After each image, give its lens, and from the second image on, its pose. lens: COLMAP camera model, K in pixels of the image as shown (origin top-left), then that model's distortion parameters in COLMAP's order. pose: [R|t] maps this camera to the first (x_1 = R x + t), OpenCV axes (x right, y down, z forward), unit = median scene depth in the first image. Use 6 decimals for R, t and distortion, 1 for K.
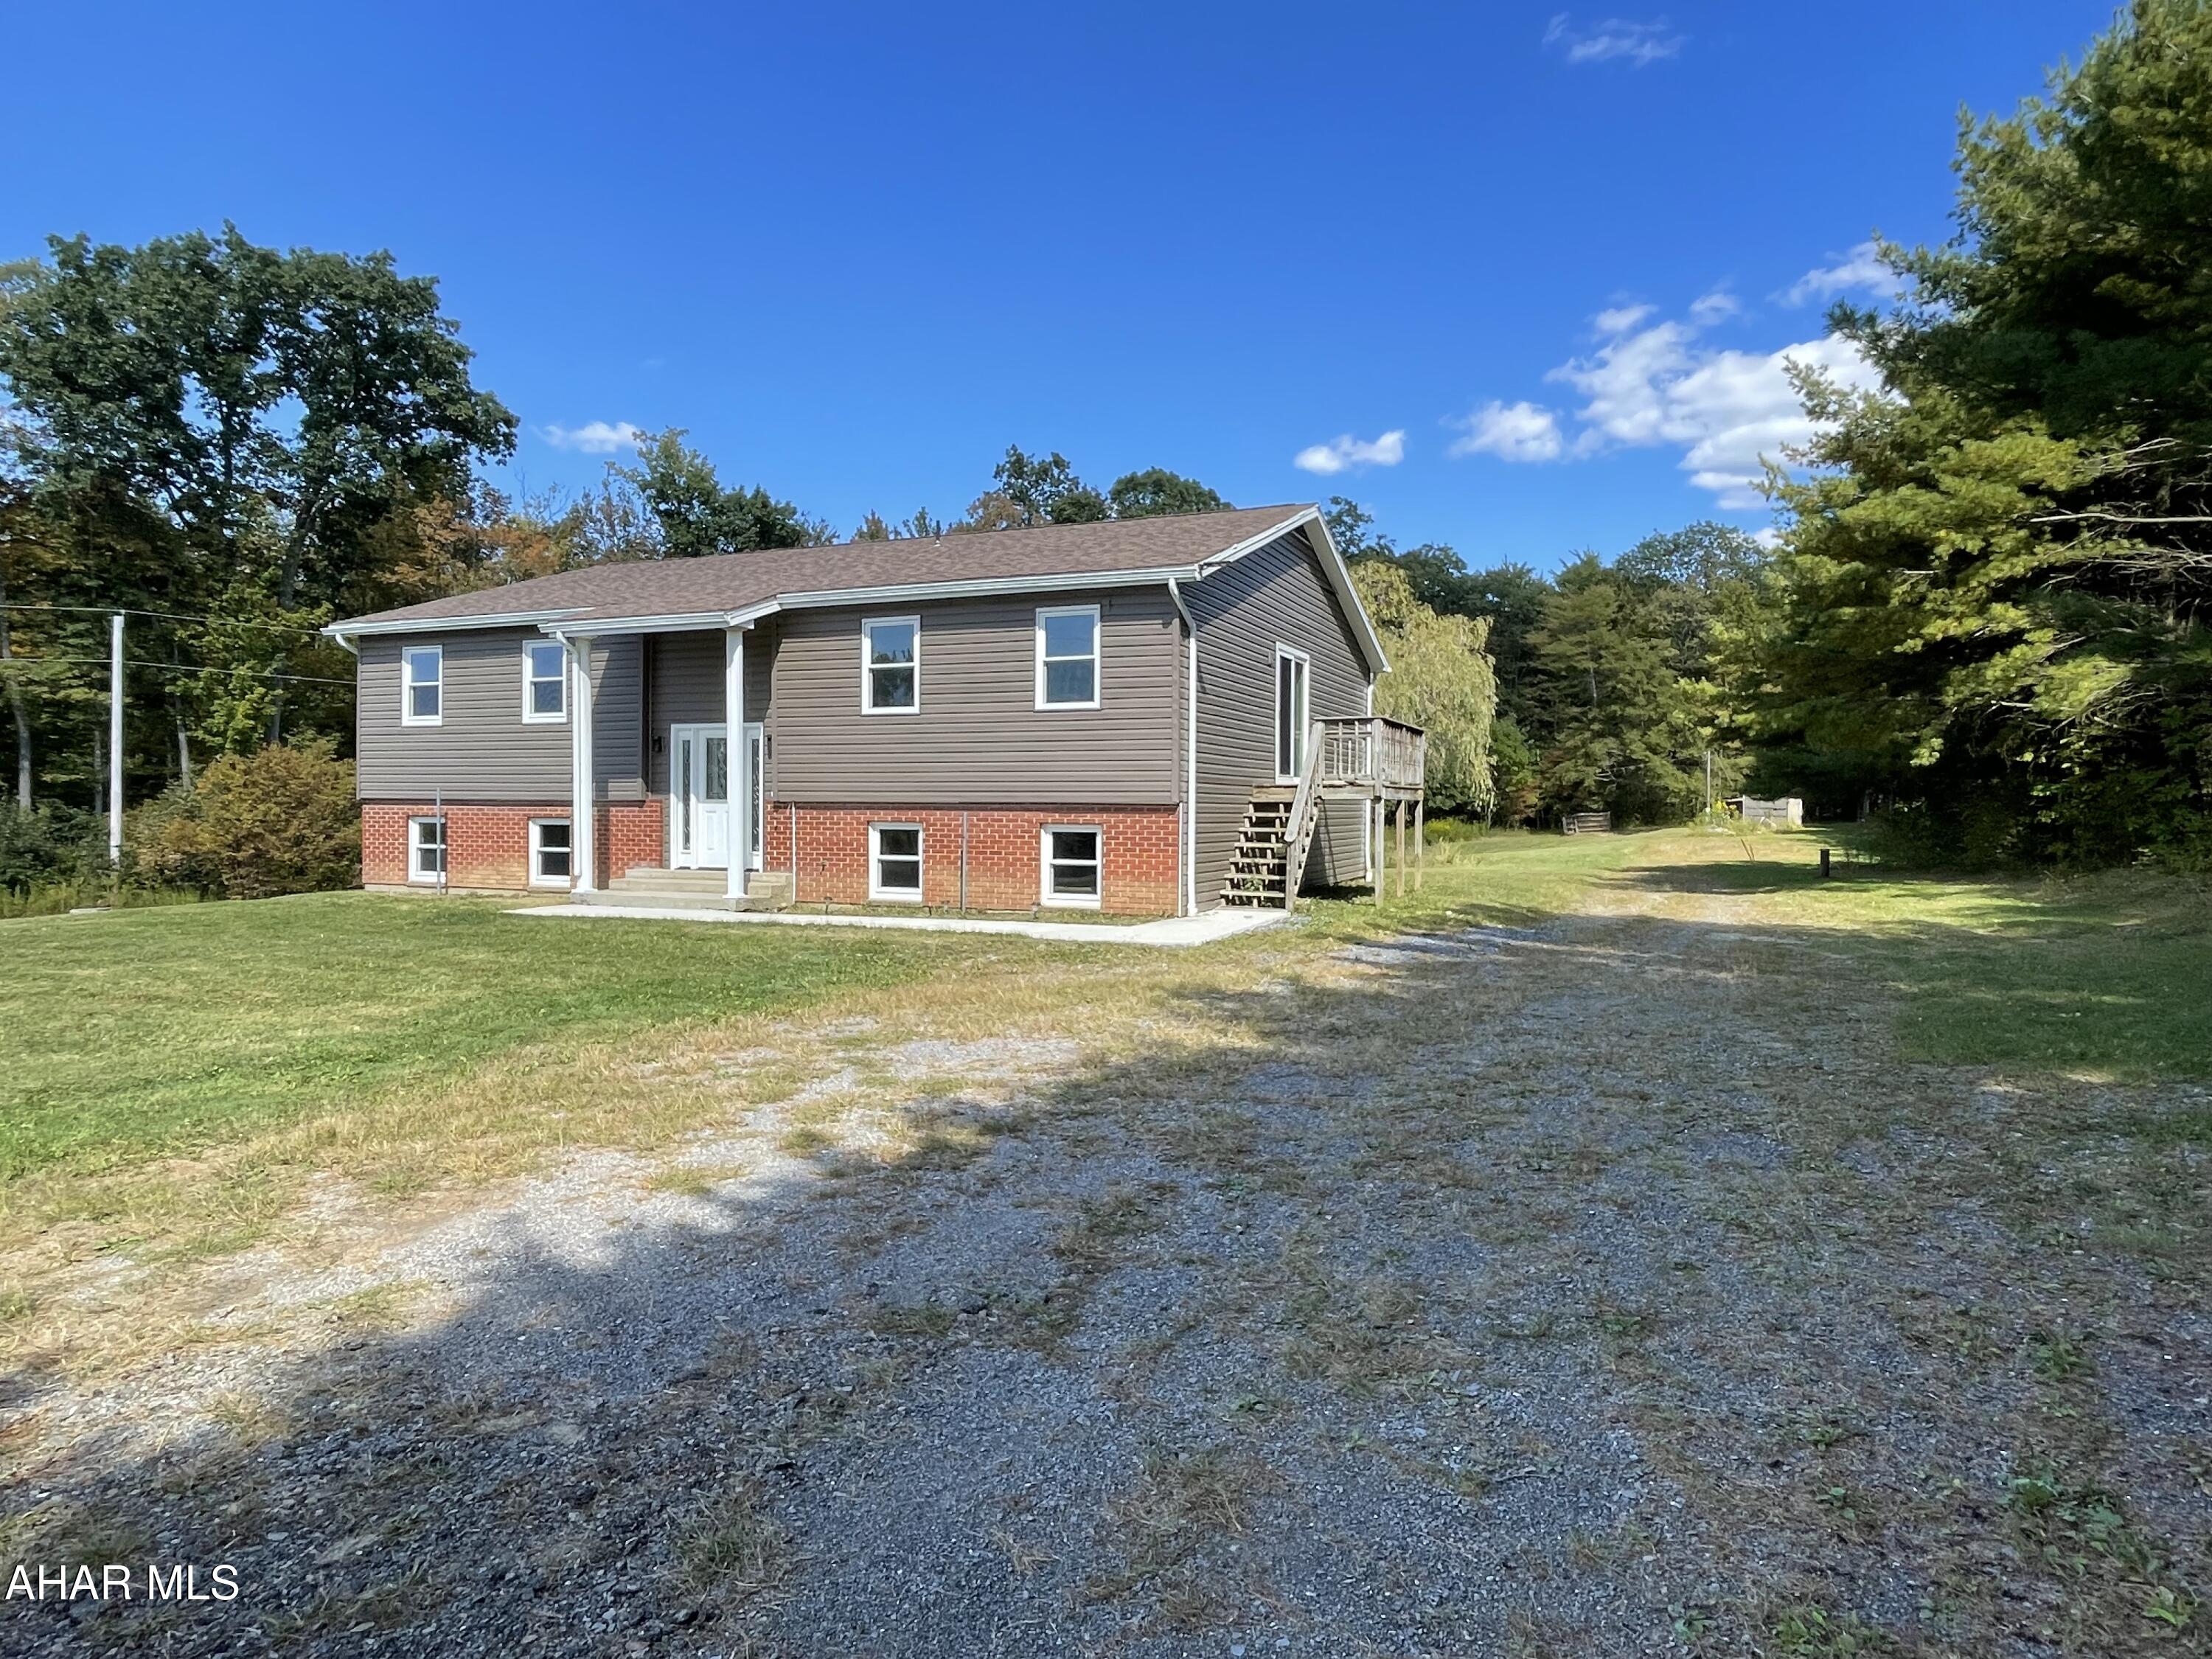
lens RADIAL K [[1283.9, 0, 1106.0], [0, 1283.9, 829.5], [0, 0, 1]] dist [-0.014510, 0.000339]
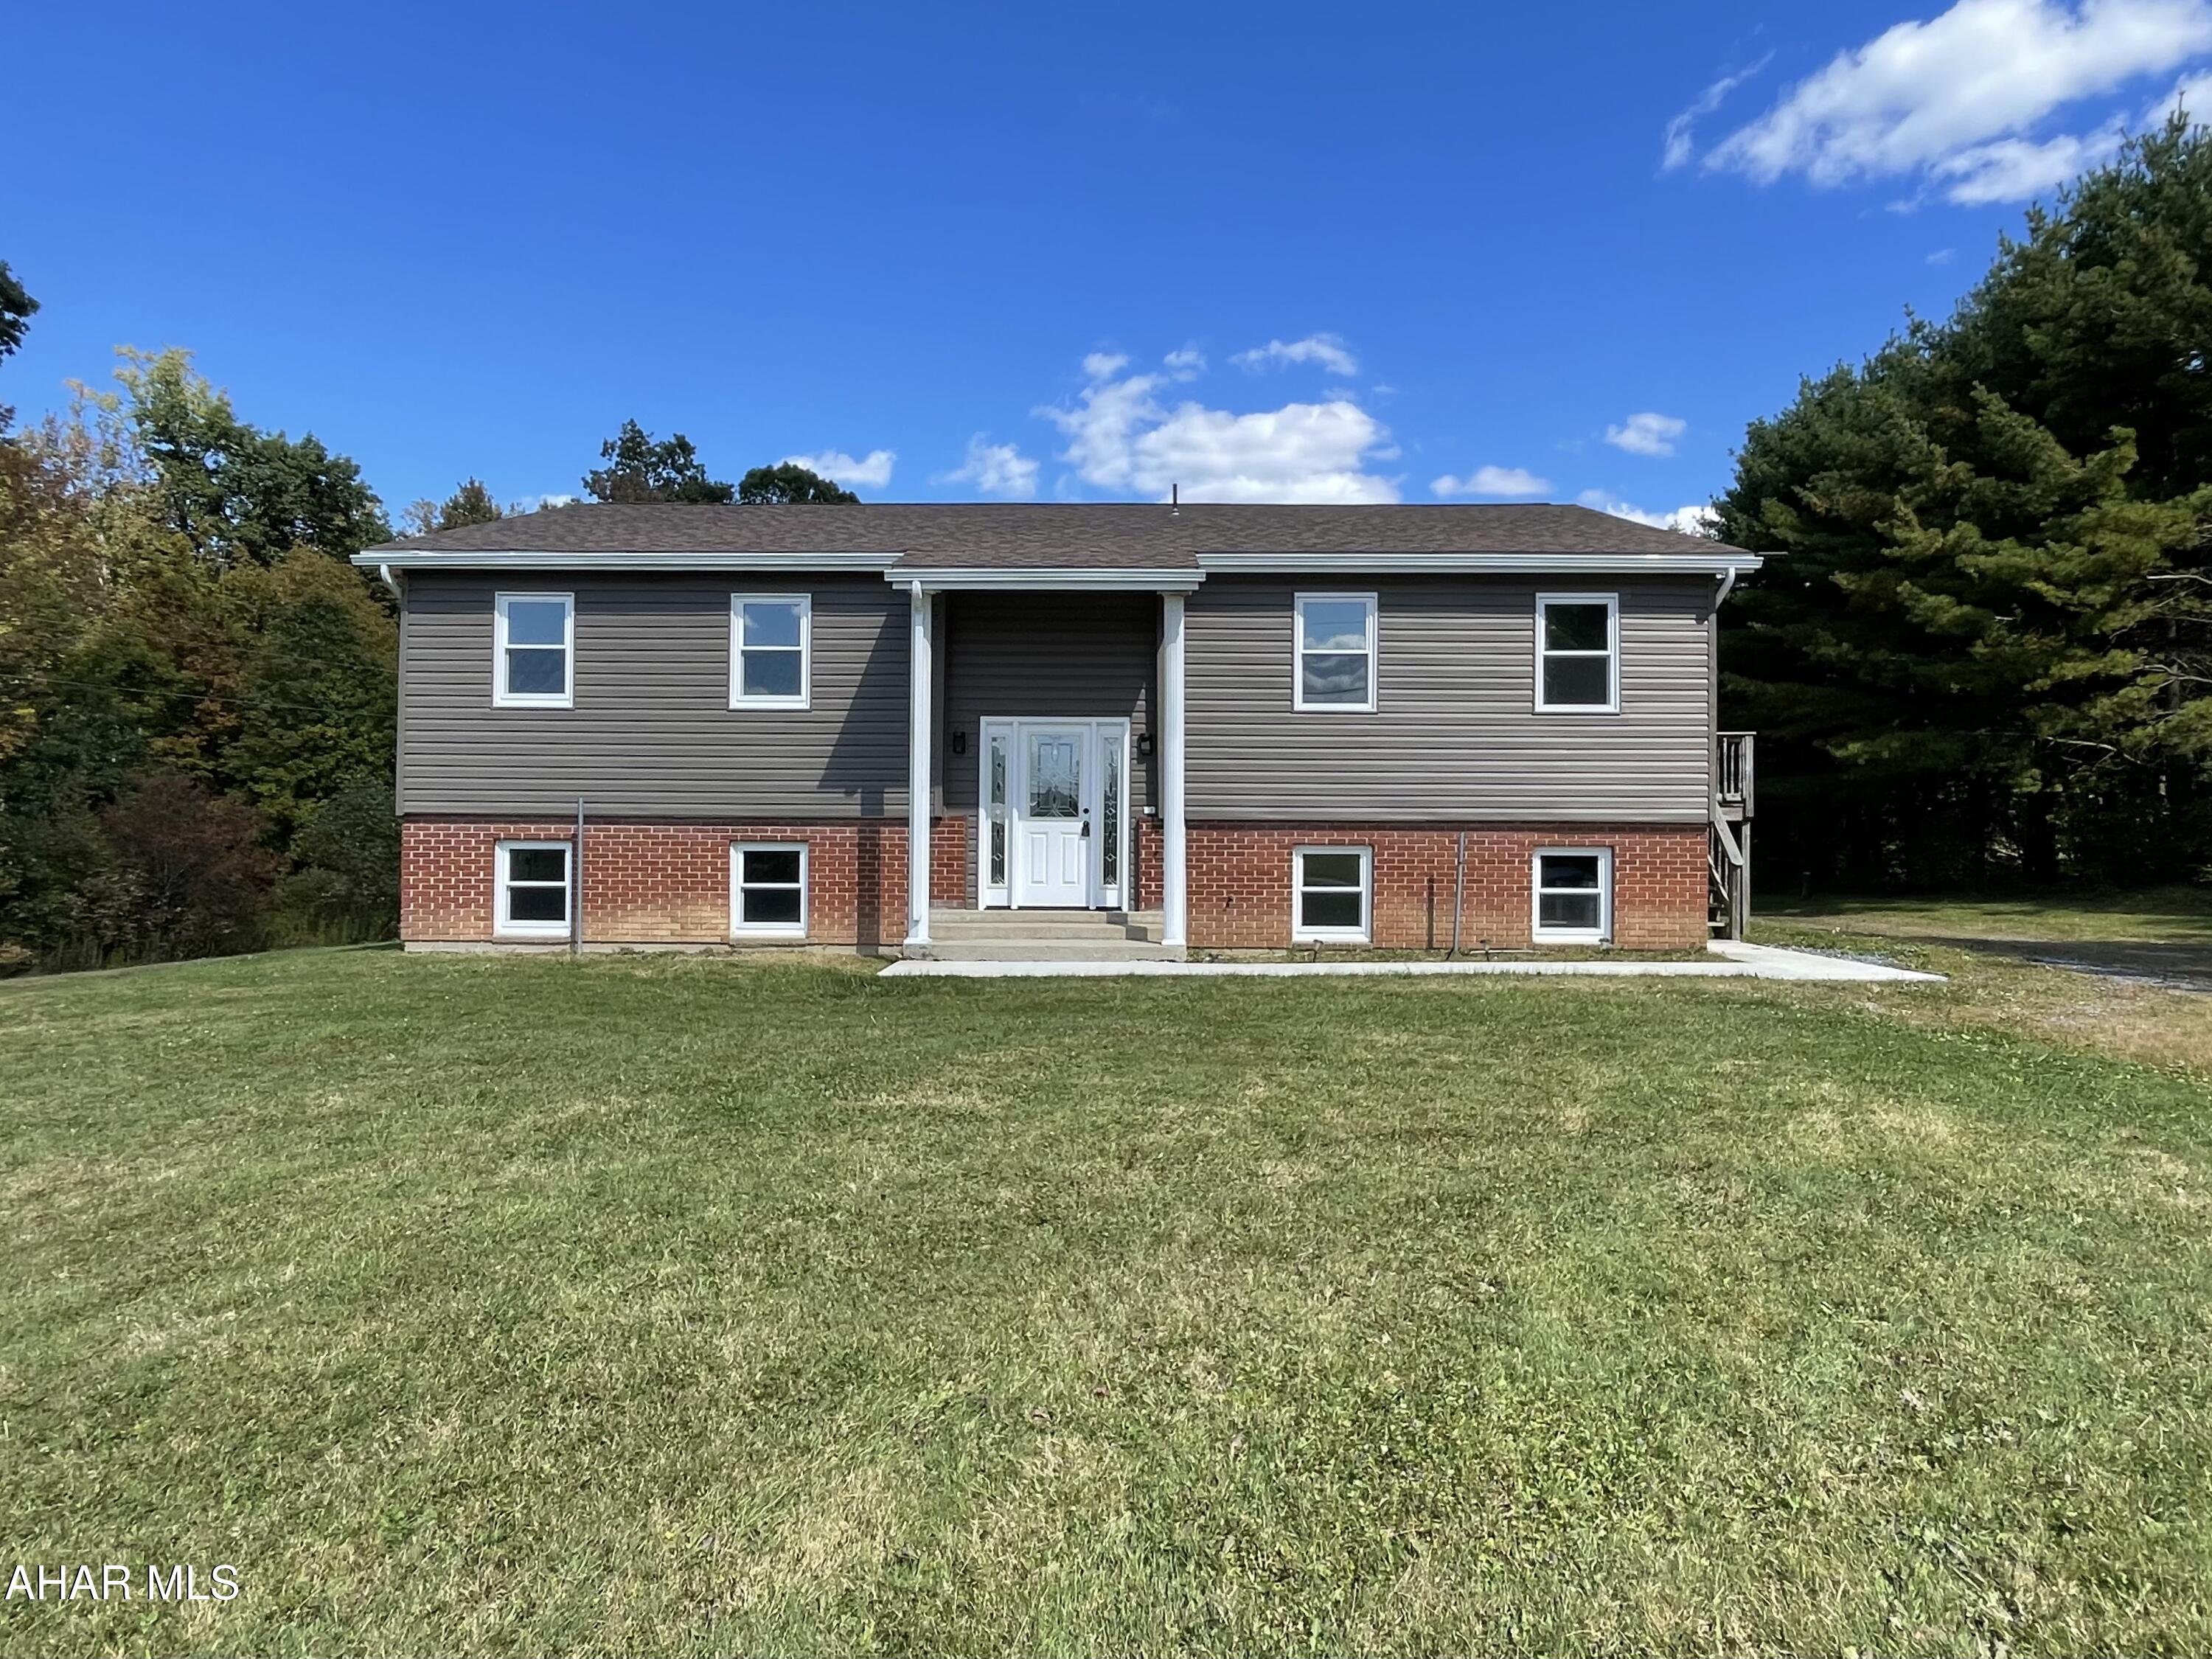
lens RADIAL K [[1359.5, 0, 1097.3], [0, 1359.5, 840.9], [0, 0, 1]] dist [-0.016725, -0.000907]
pose [[0.930650, 0.000681, 0.365909, -0.550698], [0.006165, 0.999827, -0.017539, 0.005109], [-0.365858, 0.018578, 0.930485, 0.229940]]
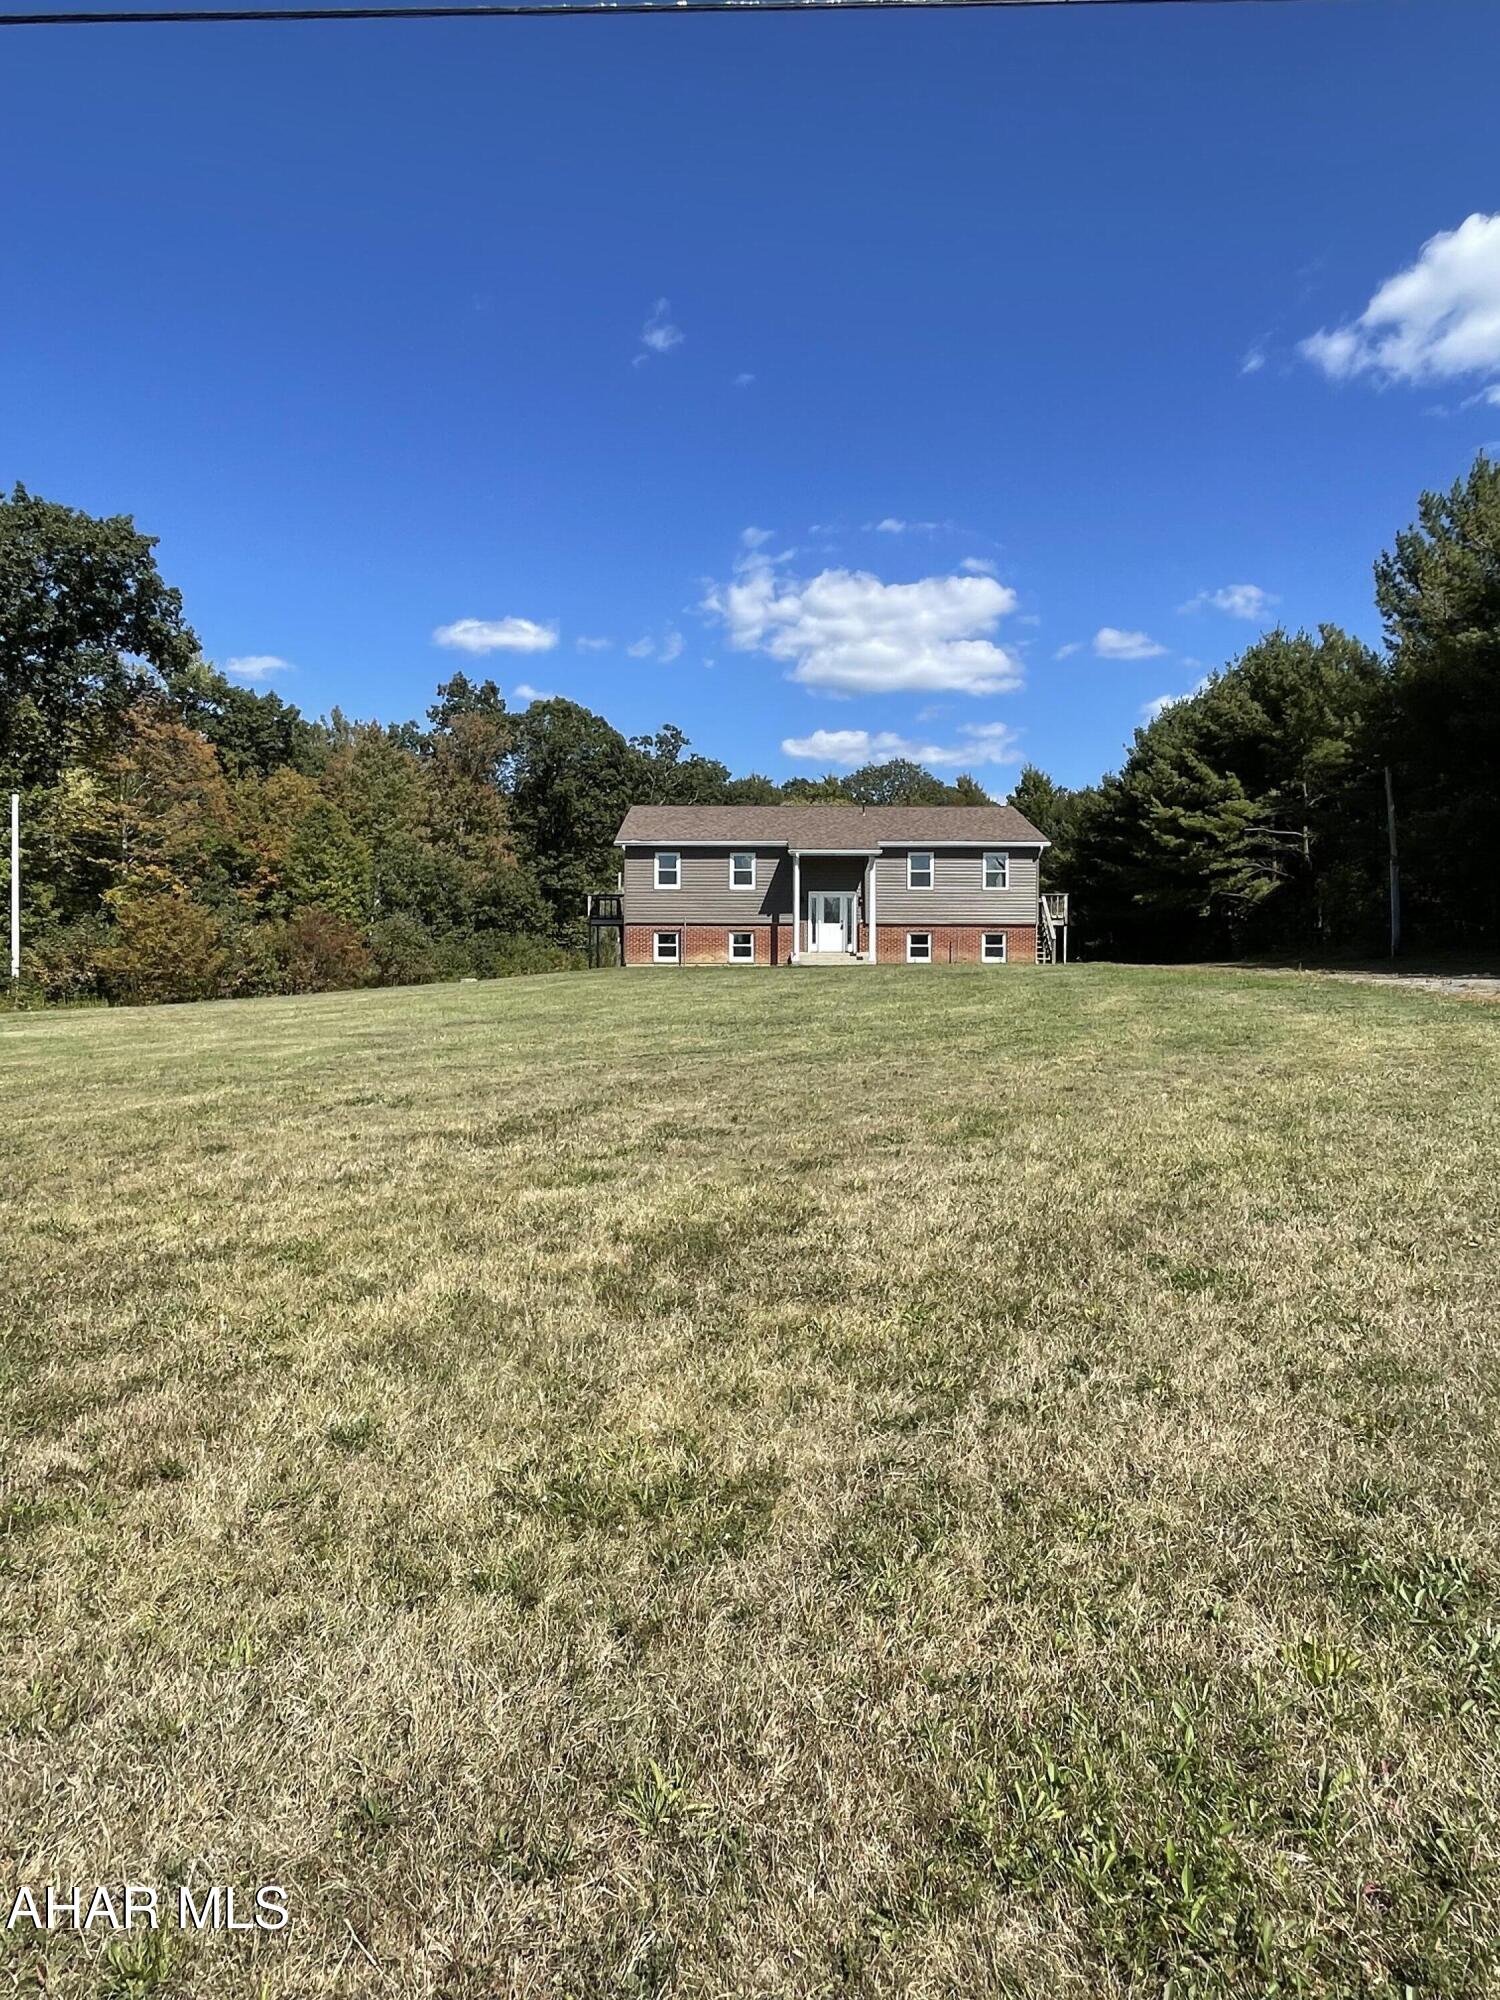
lens RADIAL K [[1160.8, 0, 755.4], [0, 1160.8, 946.2], [0, 0, 1]] dist [-0.014510, 0.000339]
pose [[0.923445, 0.003000, 0.383719, -1.219645], [0.010426, 0.999404, -0.032903, 0.086289], [-0.383589, 0.034385, 0.922863, -0.916506]]
